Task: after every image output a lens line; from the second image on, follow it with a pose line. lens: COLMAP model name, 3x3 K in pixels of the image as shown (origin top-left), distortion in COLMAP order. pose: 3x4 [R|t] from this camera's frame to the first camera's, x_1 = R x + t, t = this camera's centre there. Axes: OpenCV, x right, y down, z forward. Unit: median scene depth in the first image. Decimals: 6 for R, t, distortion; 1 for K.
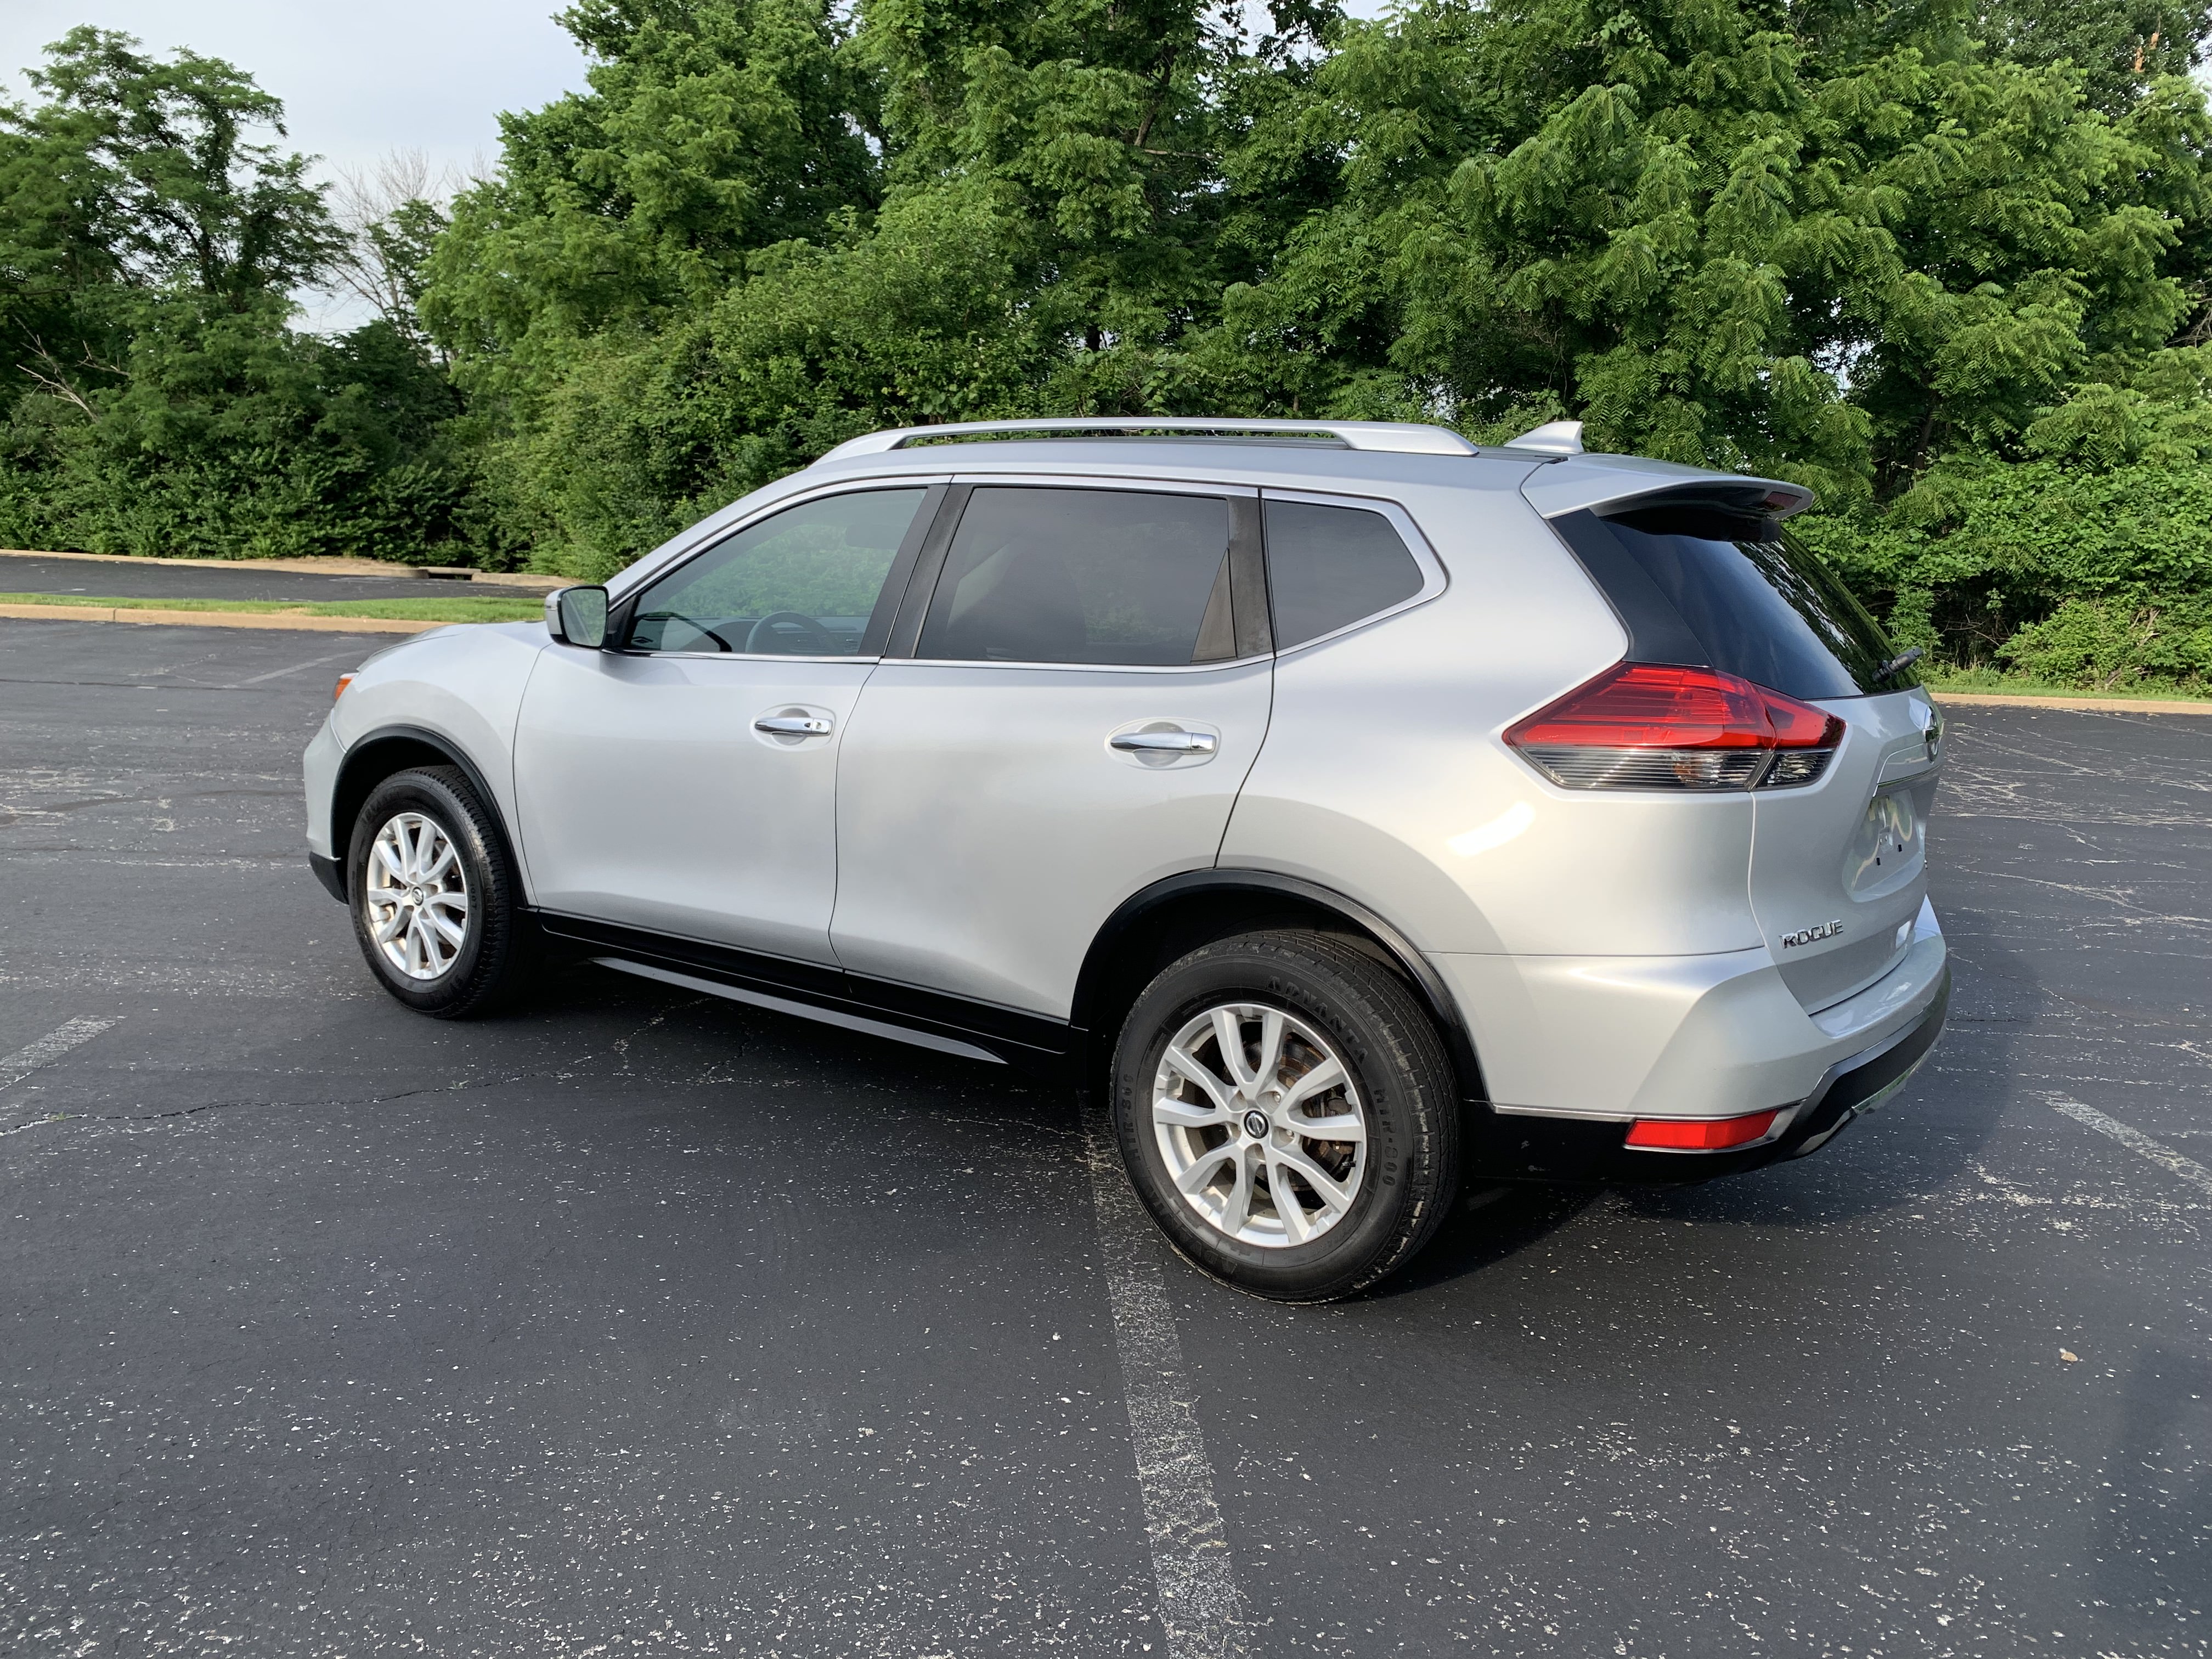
lens RADIAL K [[1694.2, 0, 1089.4], [0, 1694.2, 826.8], [0, 0, 1]] dist [0.001948, 0.006484]
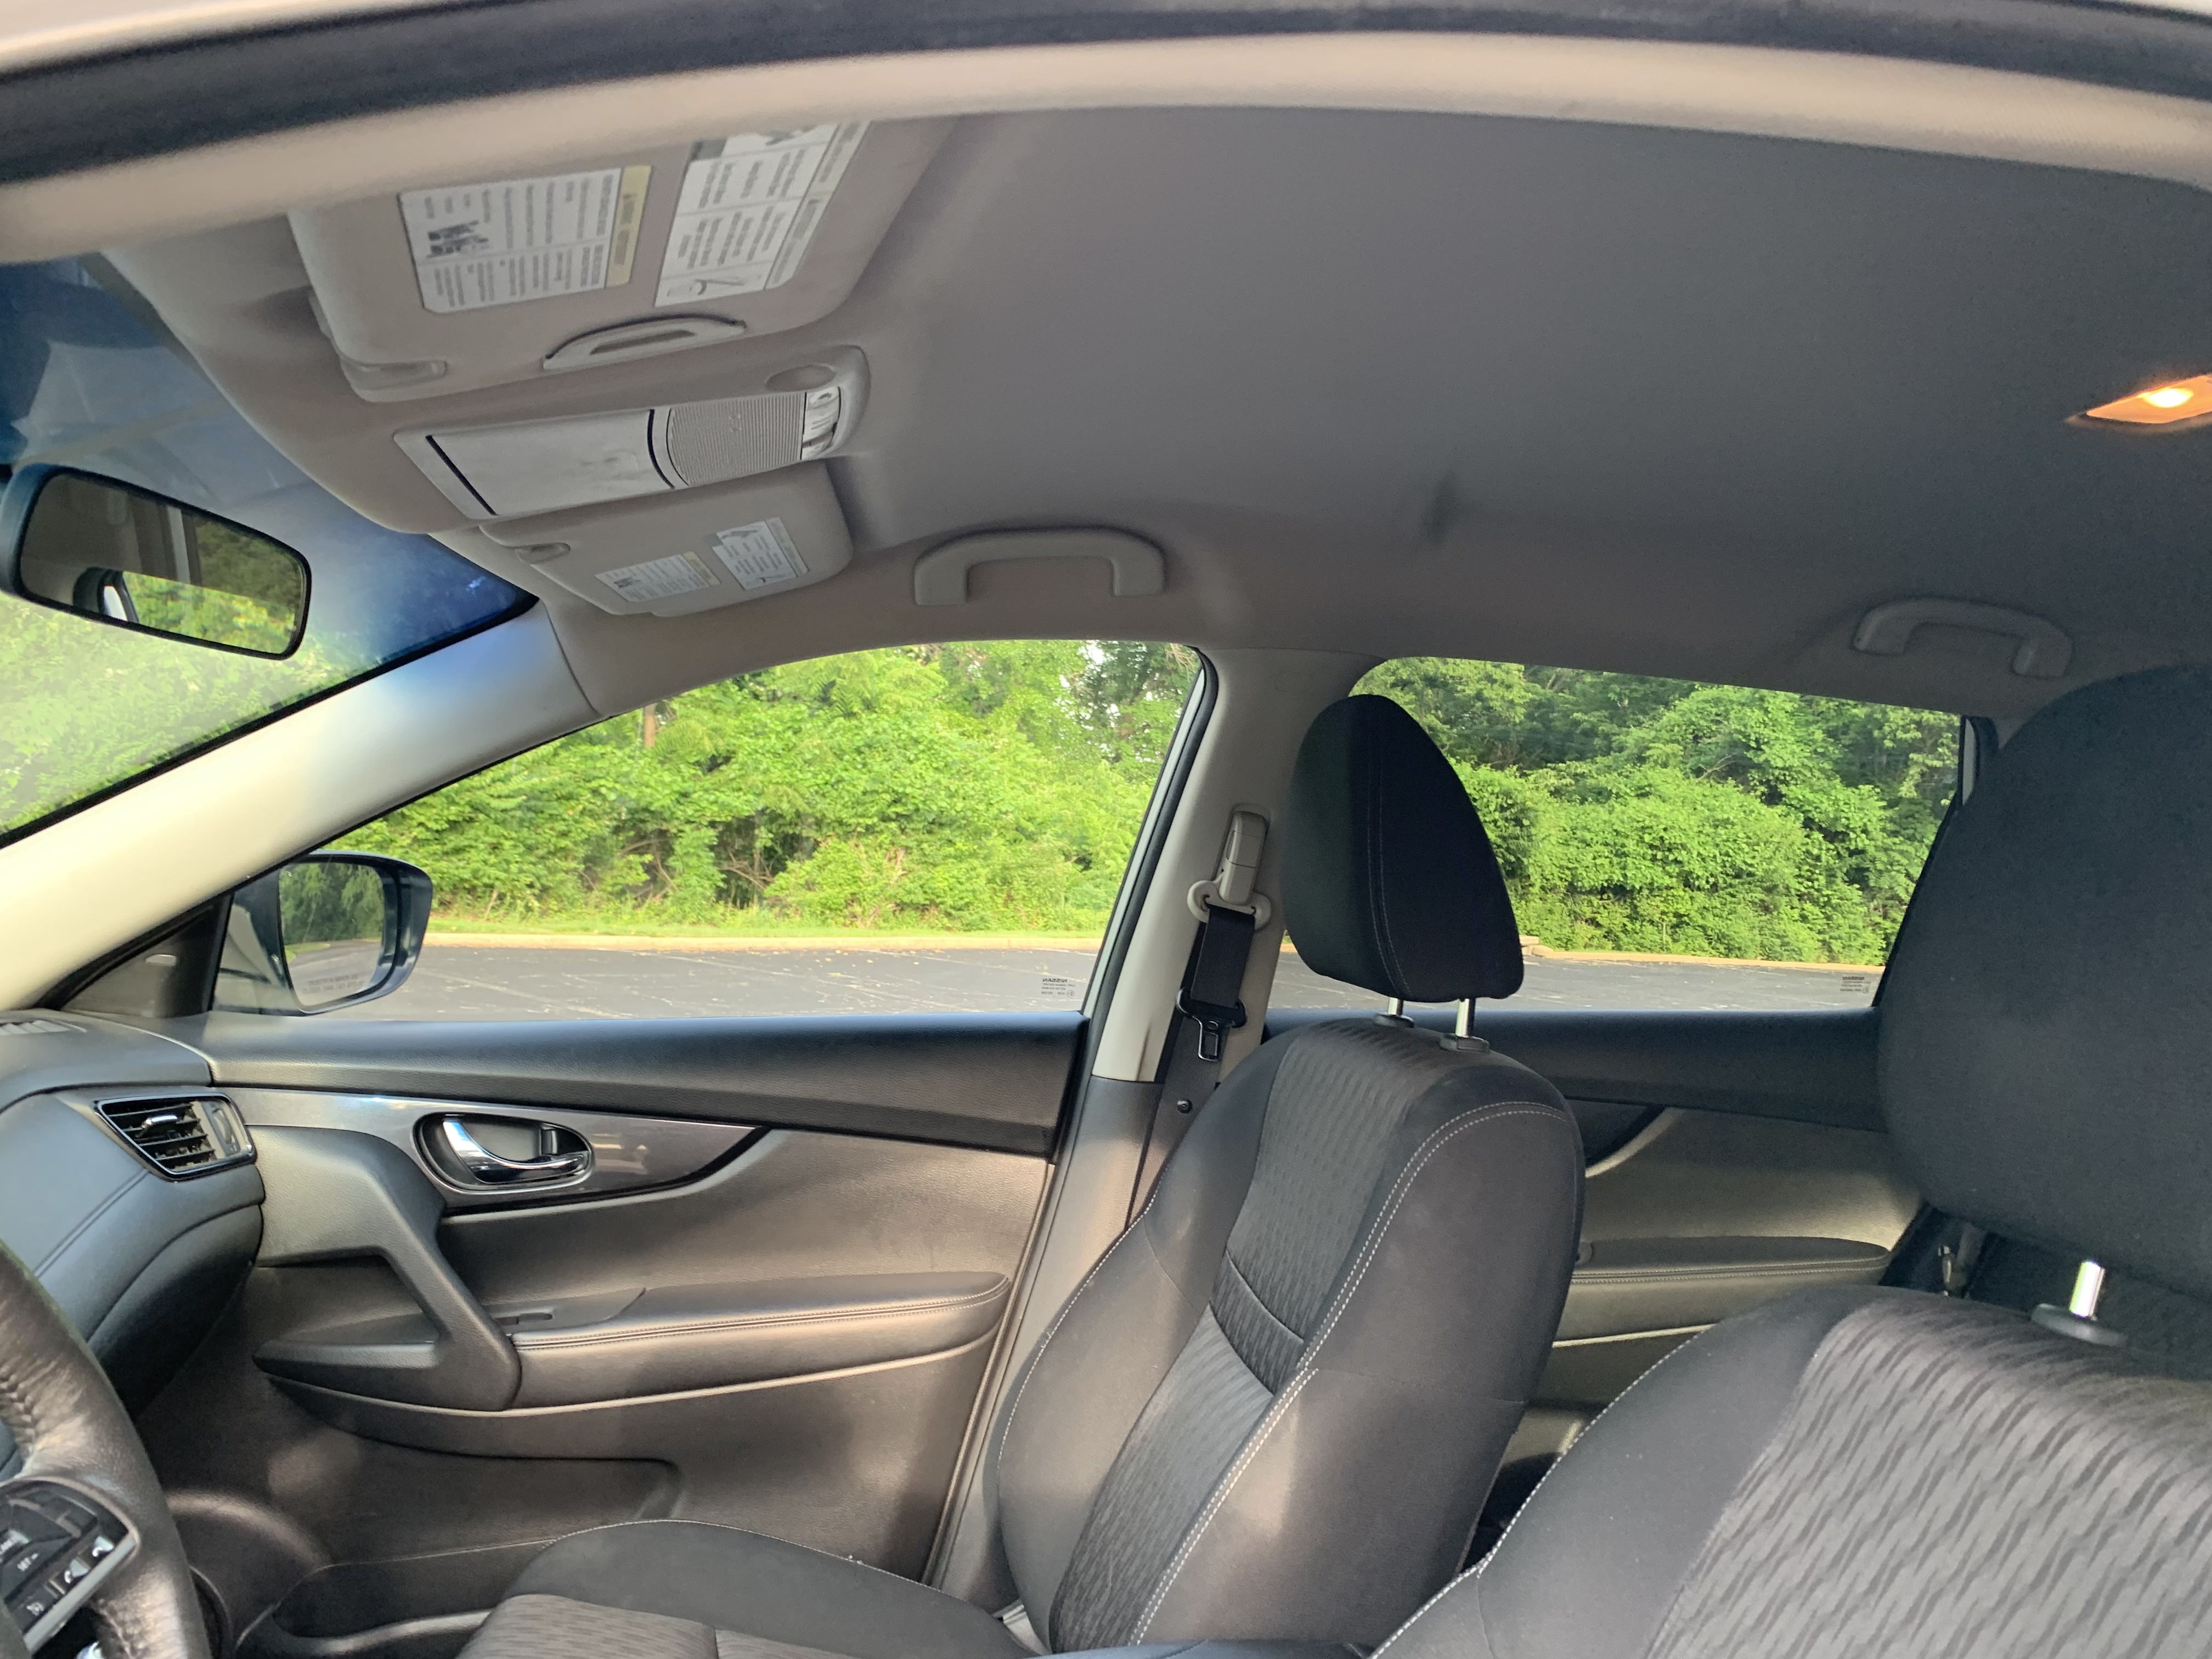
lens RADIAL K [[1677.1, 0, 1115.3], [0, 1677.1, 862.2], [0, 0, 1]] dist [0.147609, -0.407262]
pose [[0.690901, -0.005271, 0.722930, -0.032763], [0.085935, 0.993482, -0.074884, -0.029998], [-0.717824, 0.113863, 0.686851, 0.186598]]
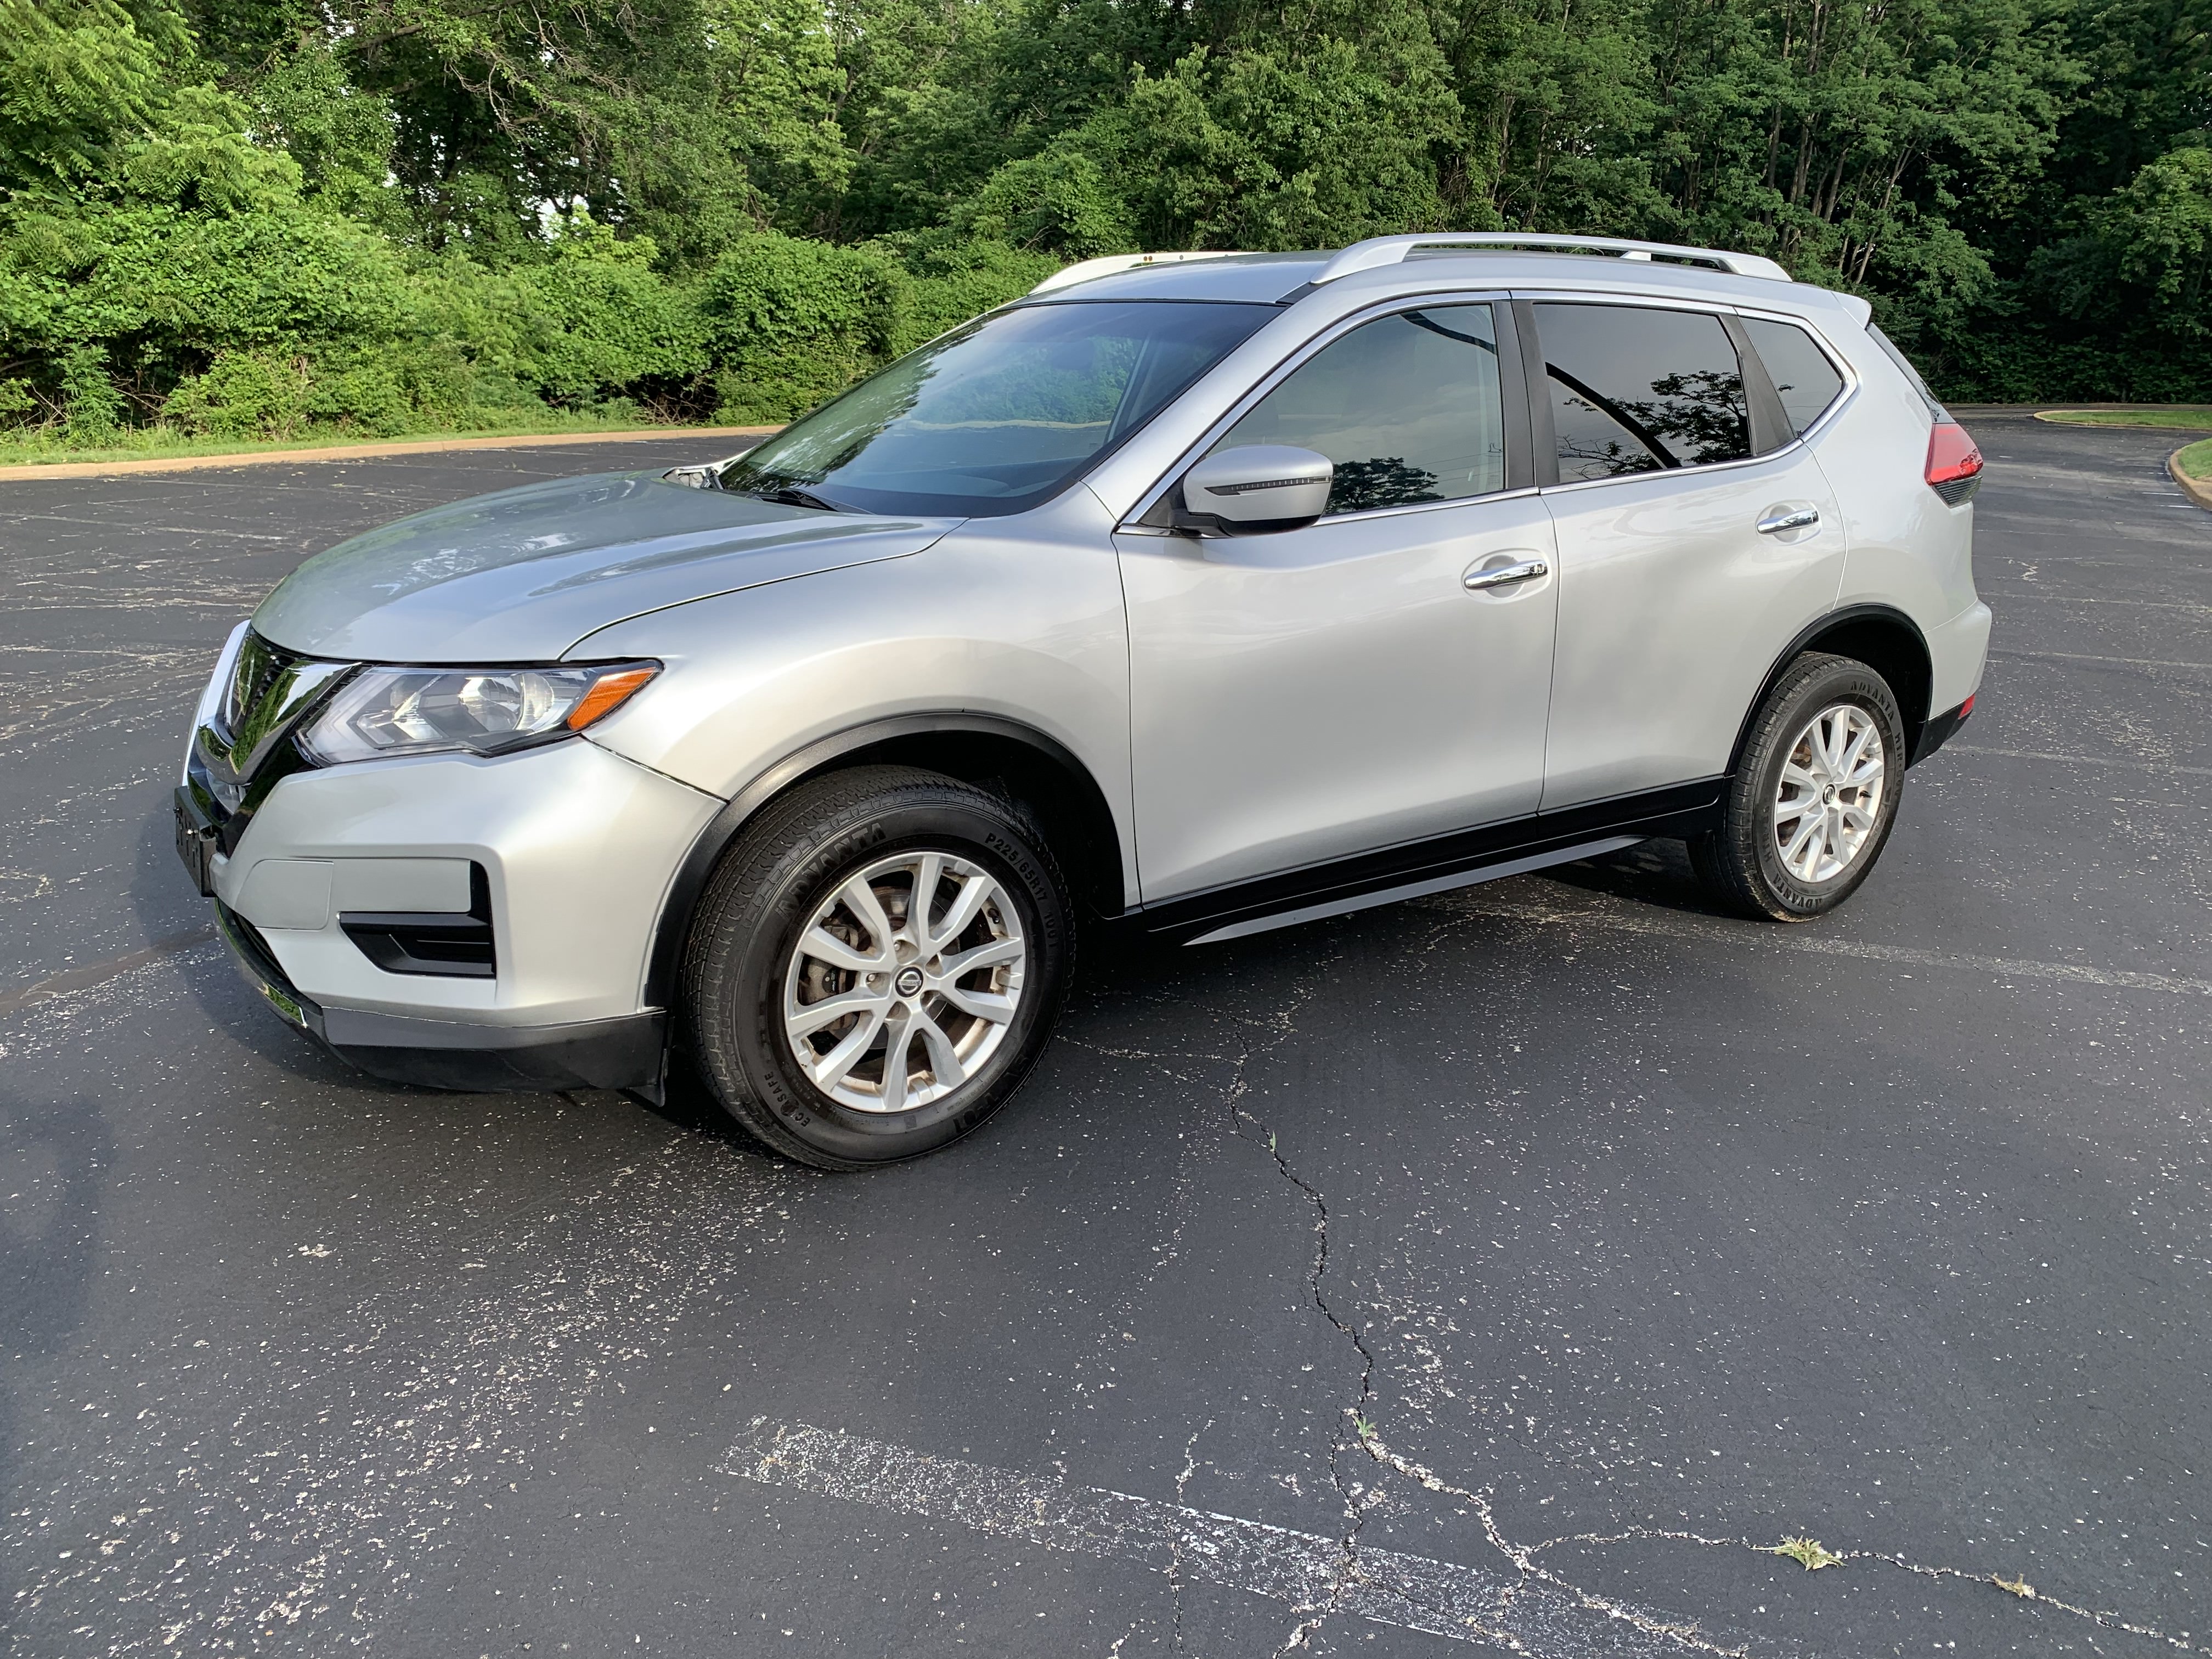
lens RADIAL K [[1689.5, 0, 1113.9], [0, 1689.5, 823.2], [0, 0, 1]] dist [0.004346, -0.001313]
pose [[0.352898, -0.289963, 0.889598, -0.200311], [0.156525, 0.955666, 0.249405, -0.034823], [-0.922477, 0.051229, 0.382639, 0.153619]]
